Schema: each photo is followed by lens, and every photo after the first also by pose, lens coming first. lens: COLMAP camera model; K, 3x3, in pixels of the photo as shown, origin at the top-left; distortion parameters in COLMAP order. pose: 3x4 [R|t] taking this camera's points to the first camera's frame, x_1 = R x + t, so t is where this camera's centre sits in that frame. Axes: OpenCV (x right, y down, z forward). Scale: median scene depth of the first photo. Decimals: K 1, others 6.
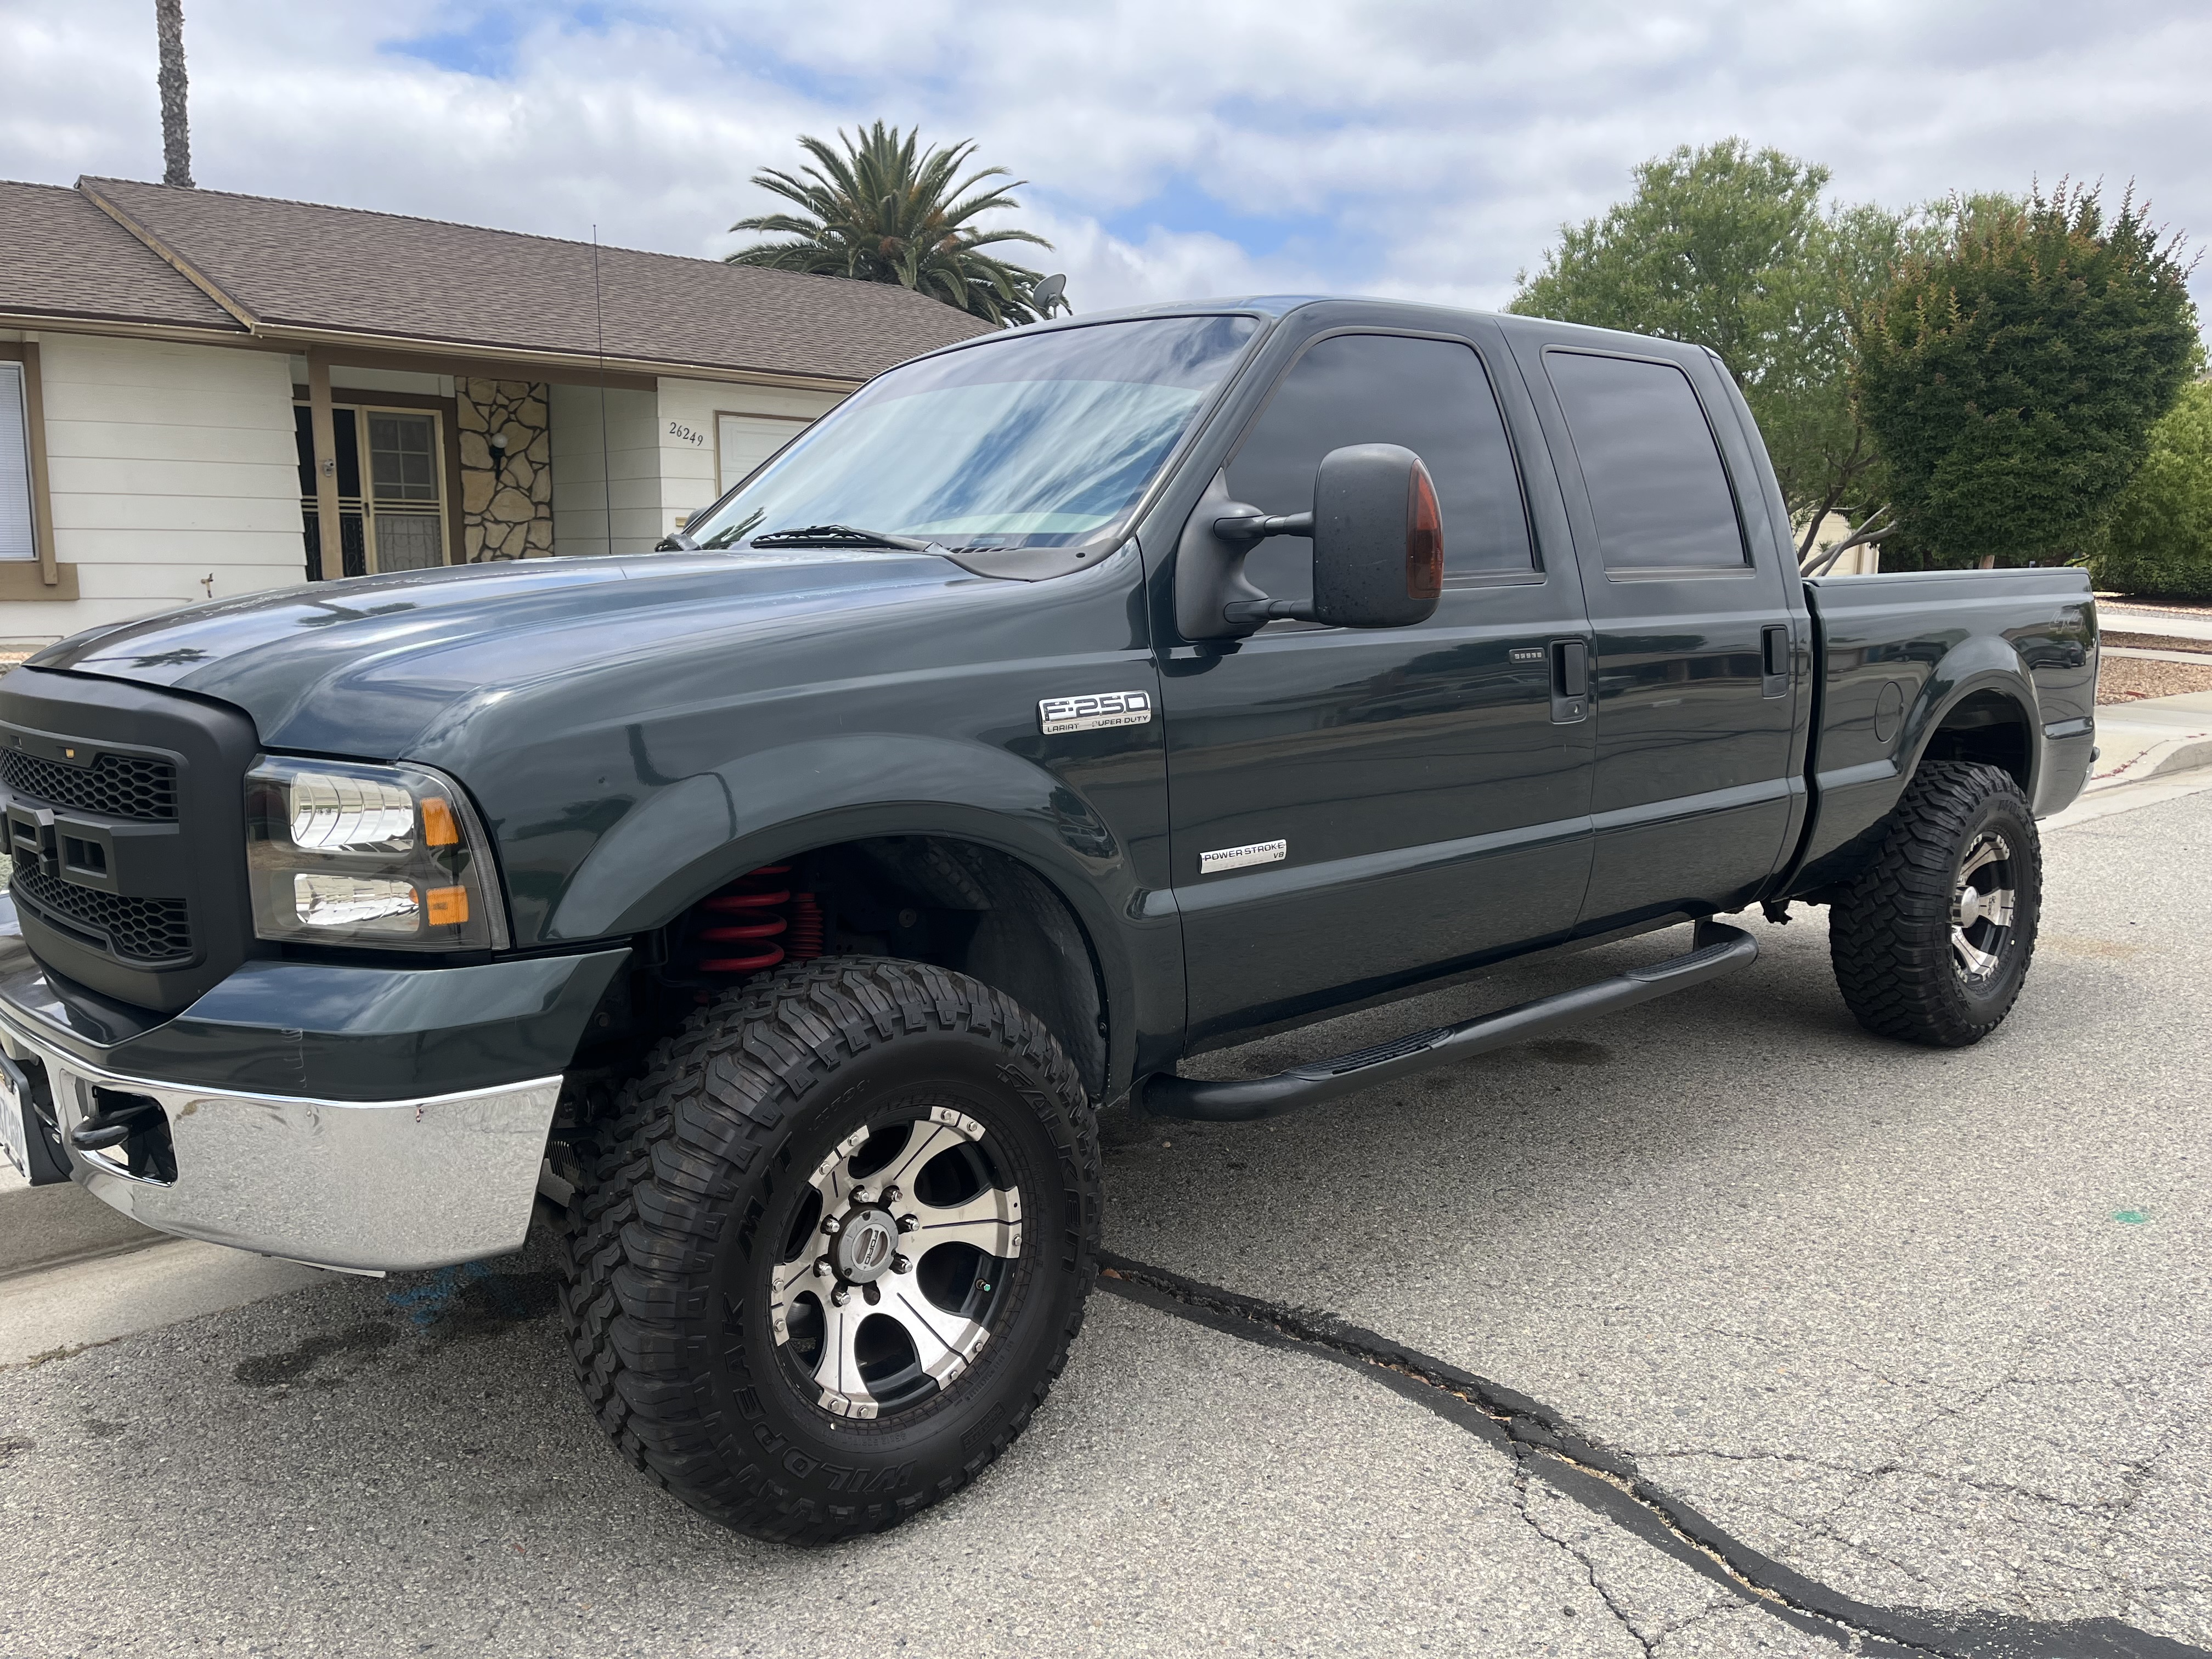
lens RADIAL K [[1687.7, 0, 1108.1], [0, 1687.7, 835.4], [0, 0, 1]] dist [0.032600, -0.028798]
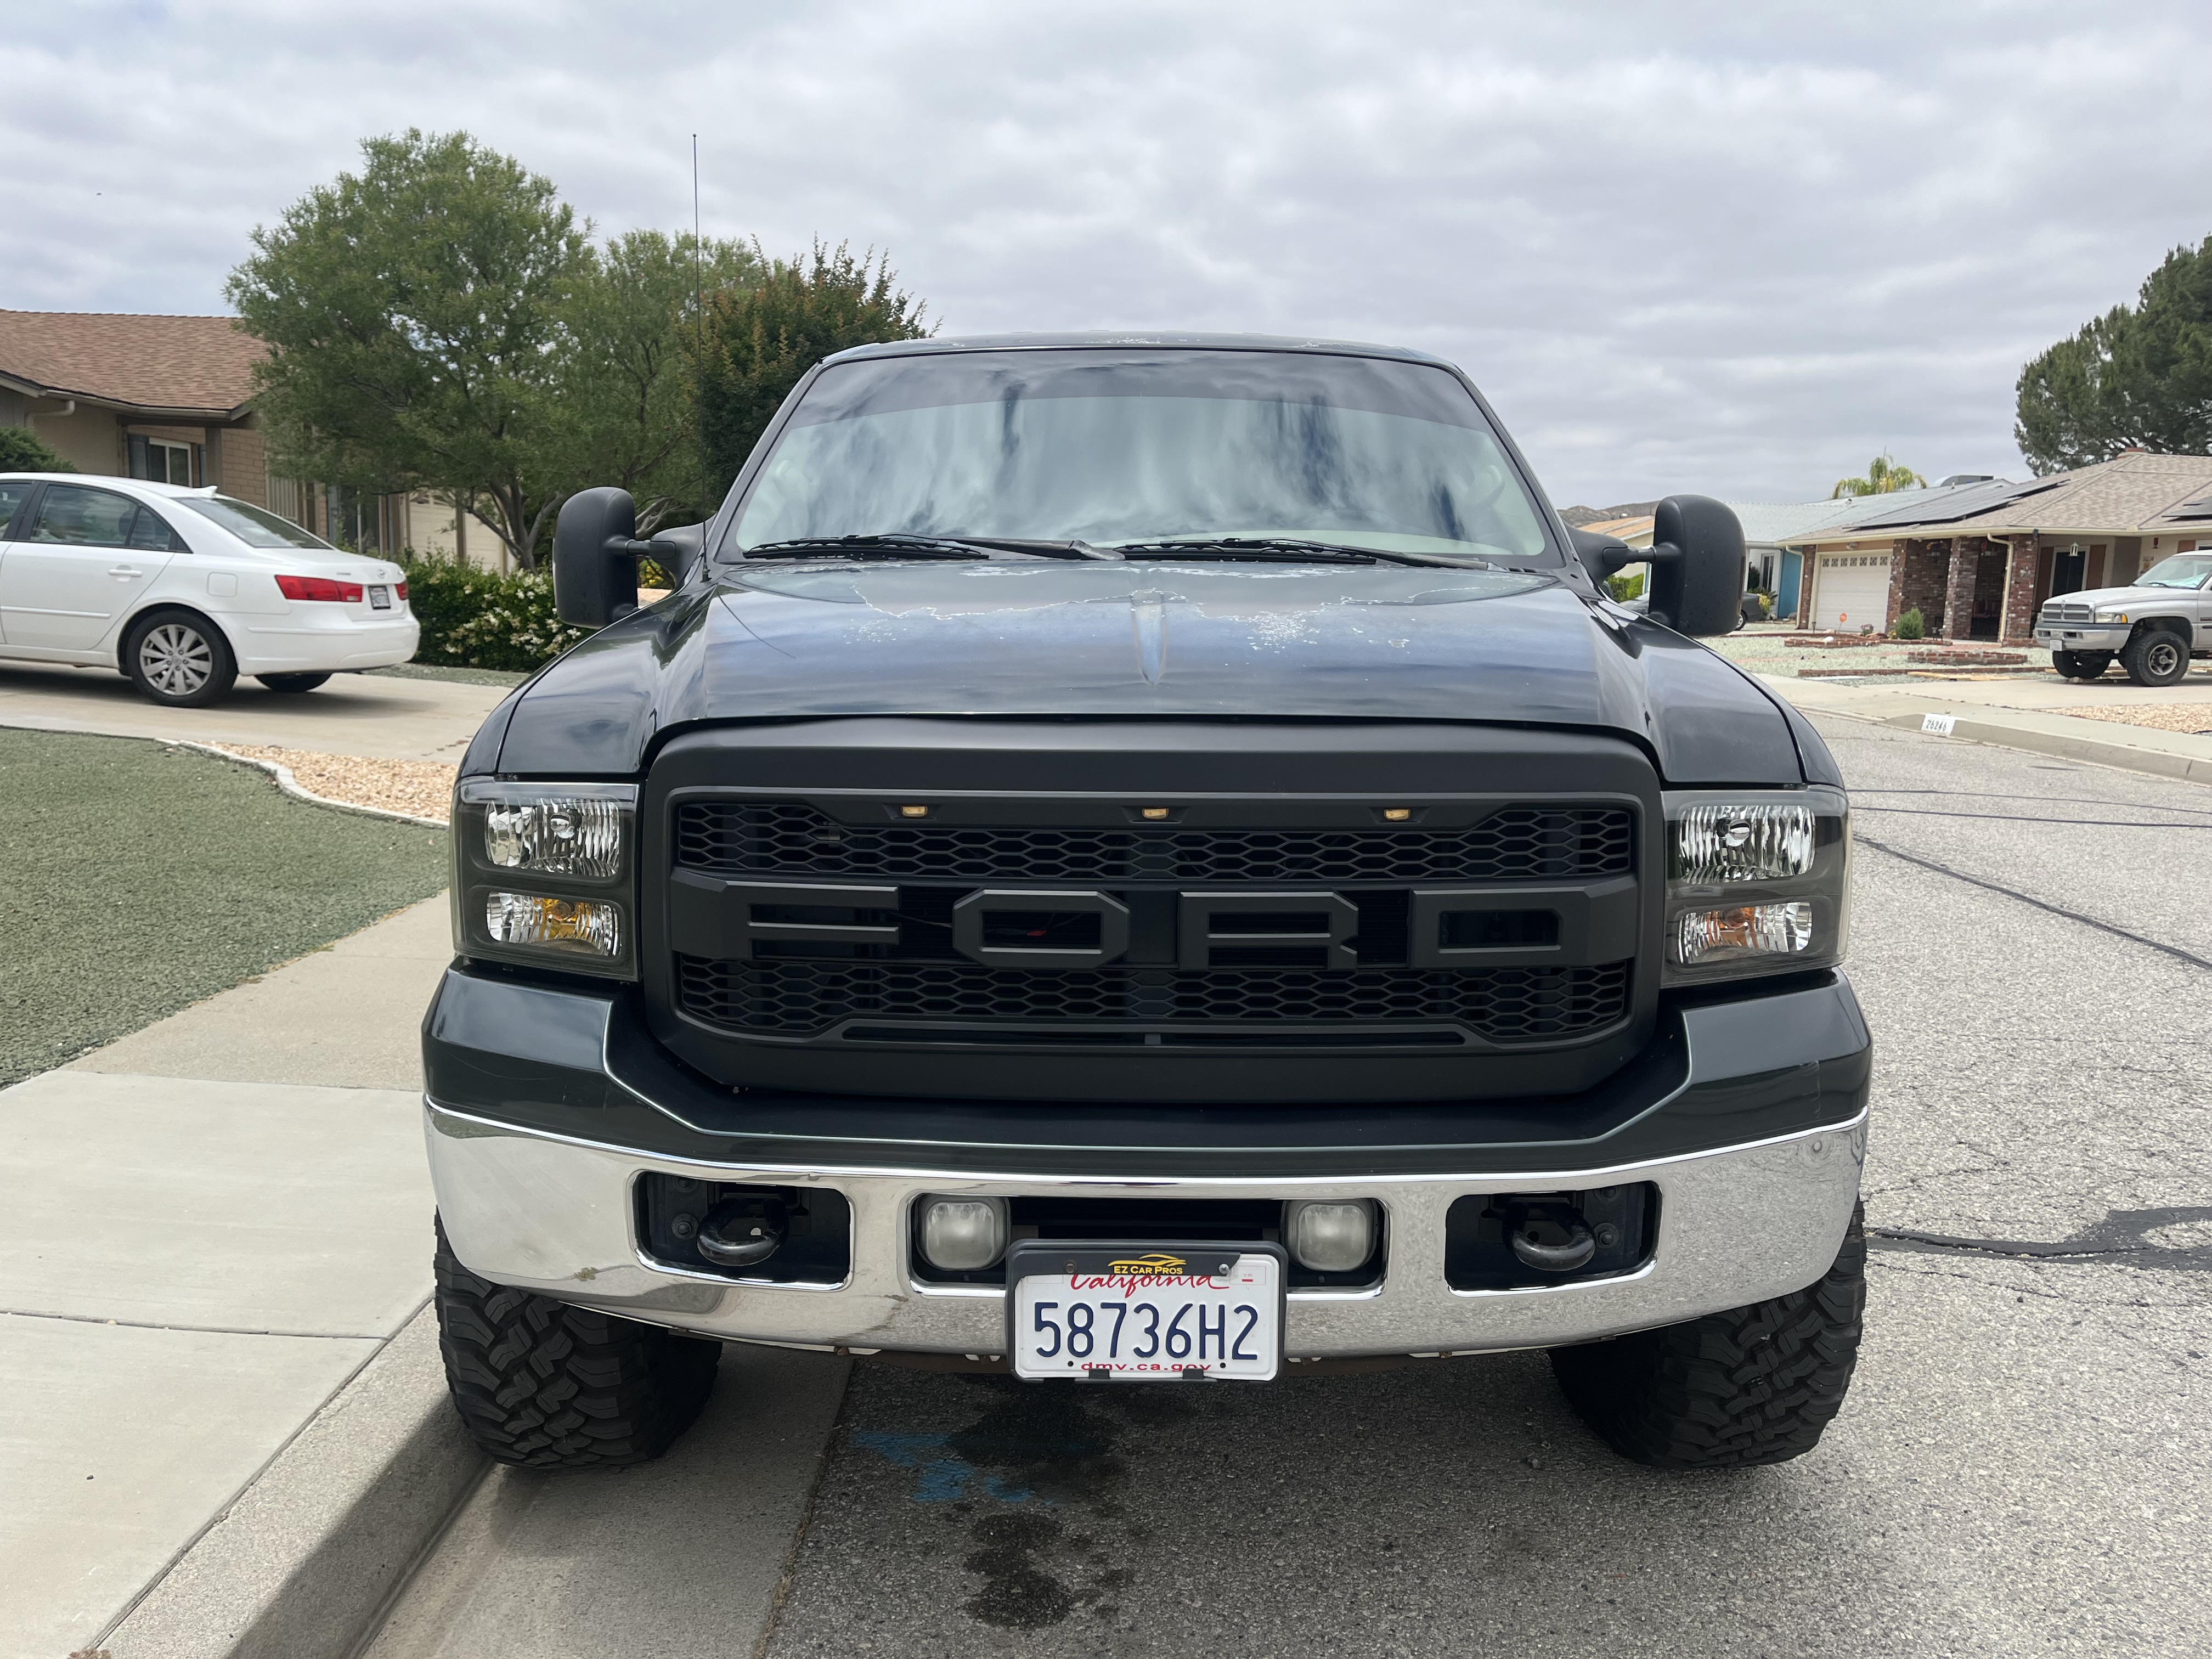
lens RADIAL K [[1687.7, 0, 1108.1], [0, 1687.7, 838.1], [0, 0, 1]] dist [0.032600, -0.028798]
pose [[0.666149, -0.094720, 0.739780, -0.940125], [0.090264, 0.994850, 0.046099, -0.062725], [-0.740337, 0.036066, 0.671268, 0.405846]]
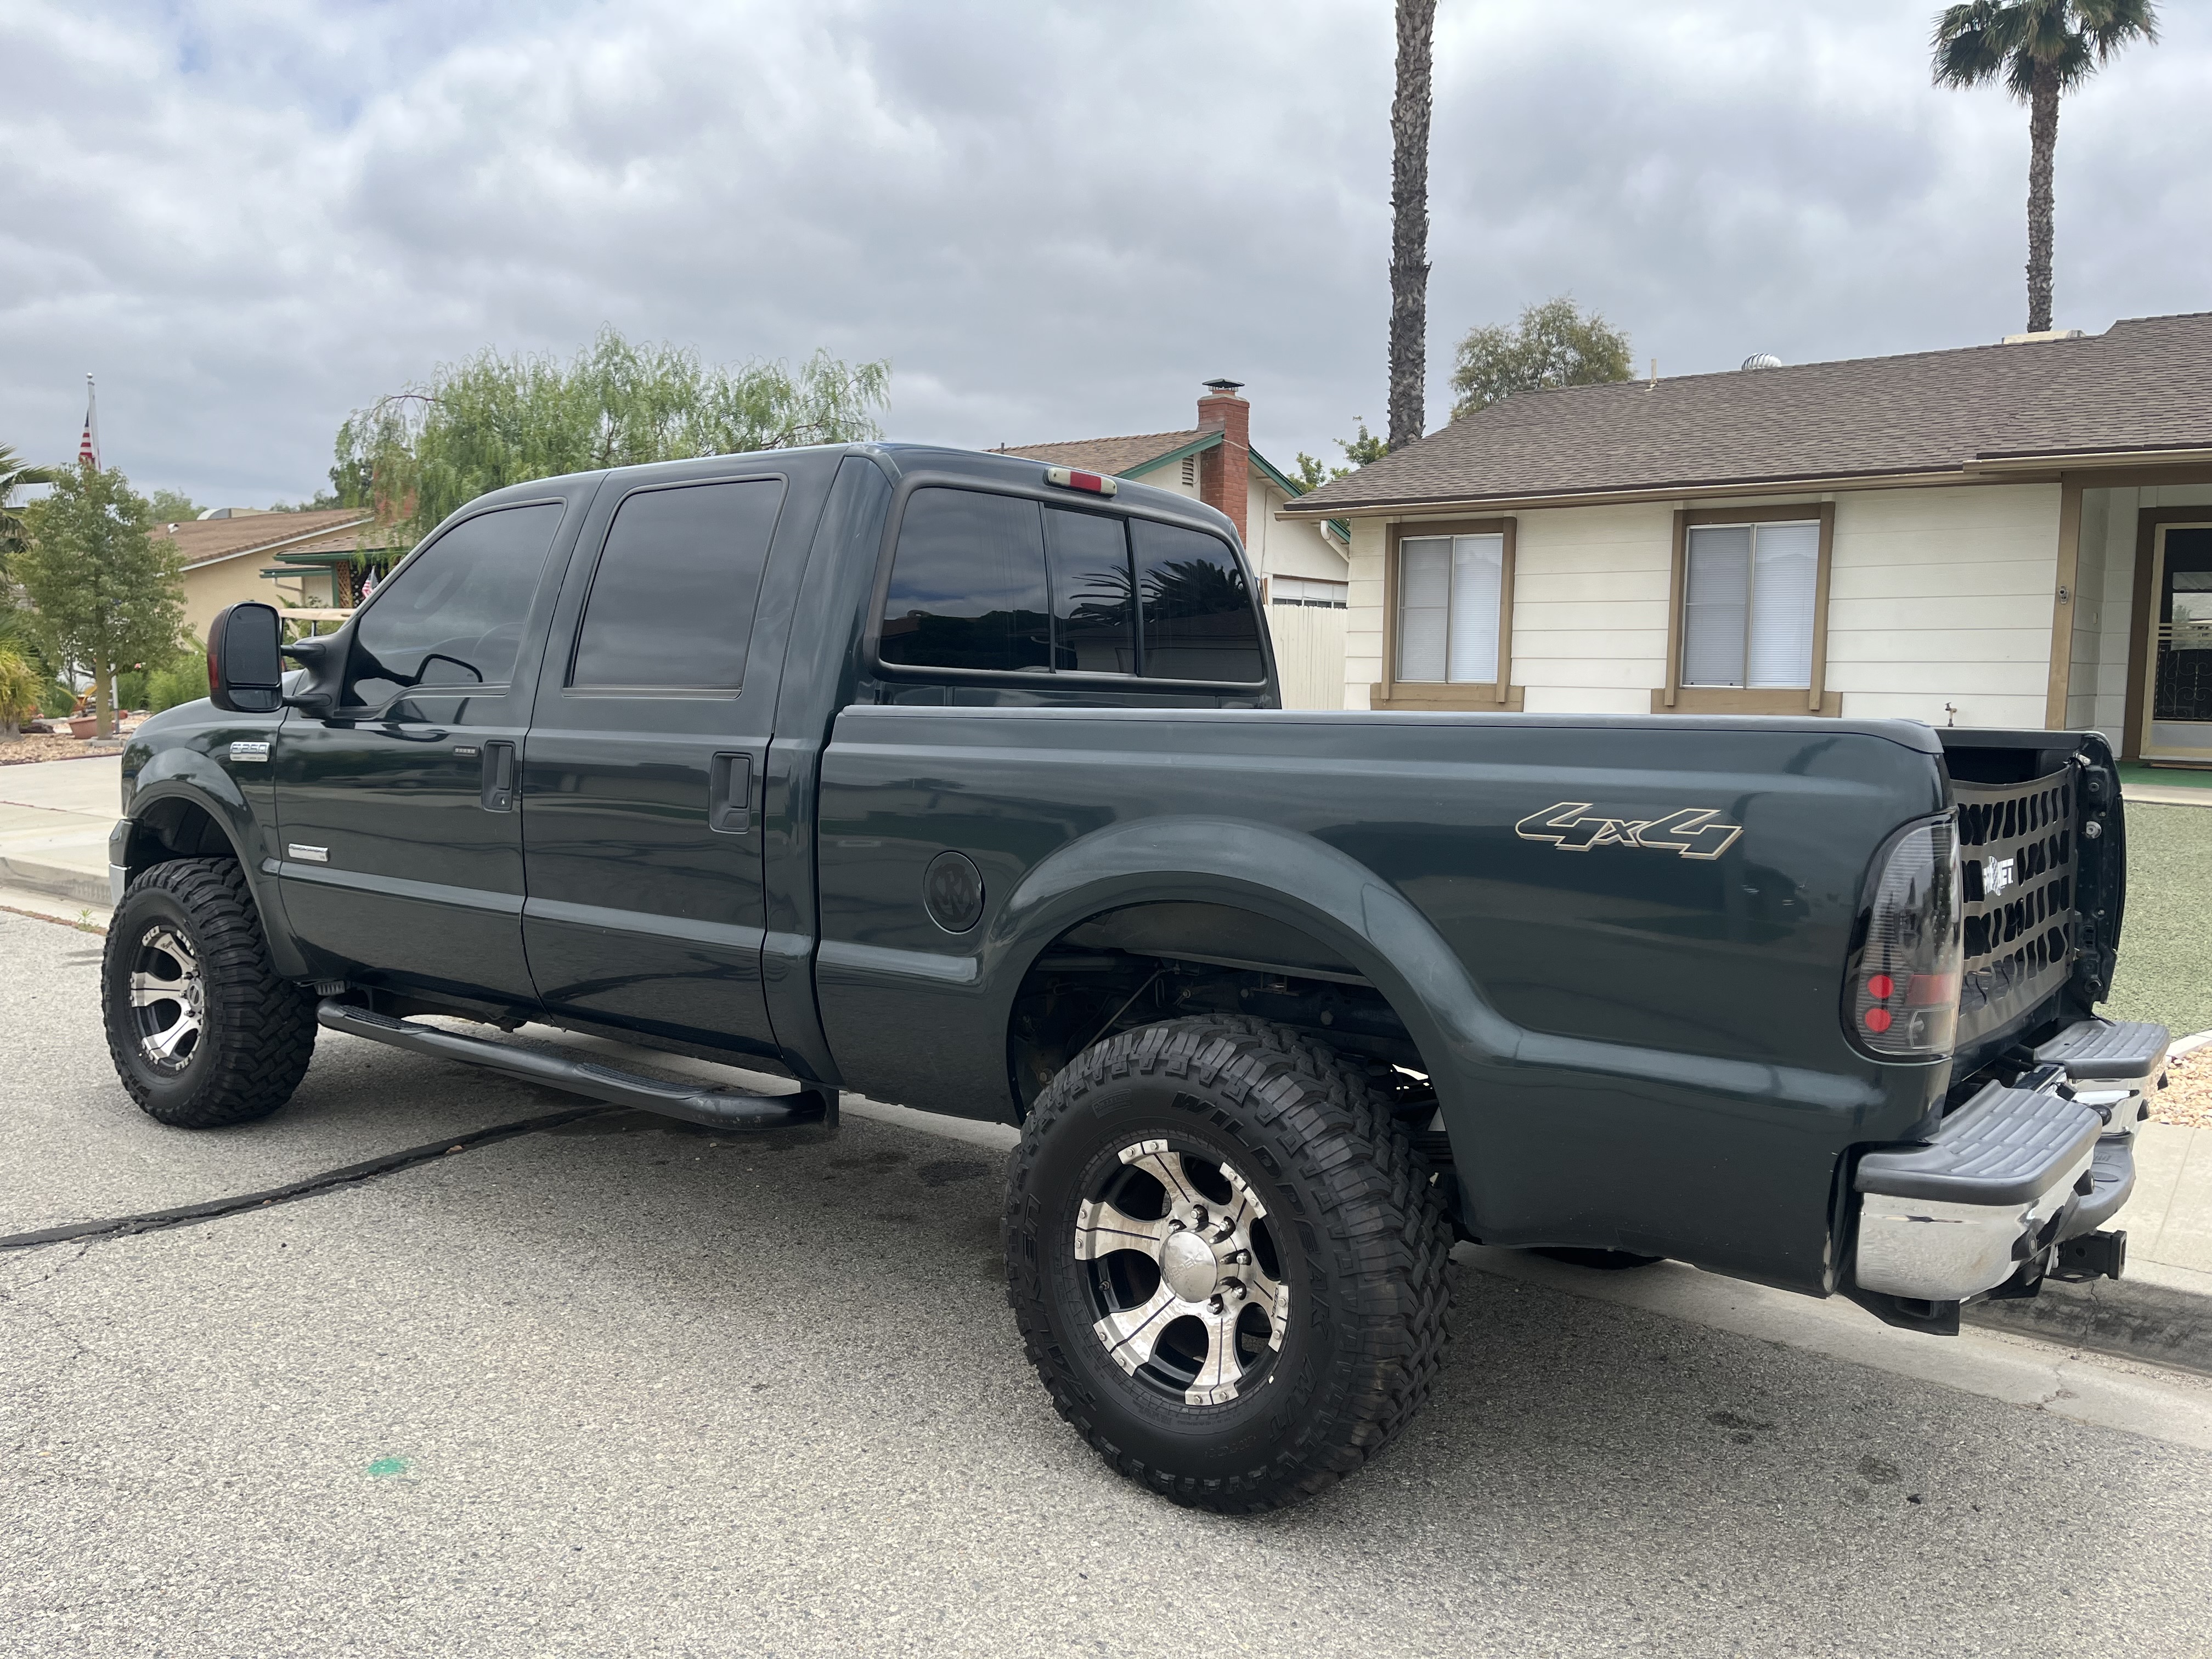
lens RADIAL K [[1687.7, 0, 1094.6], [0, 1687.7, 826.9], [0, 0, 1]] dist [0.032600, -0.028798]
pose [[0.183441, 0.089367, -0.978960, 1.613198], [-0.170271, 0.983695, 0.057893, -0.209158], [0.968172, 0.156069, 0.195667, 1.251176]]
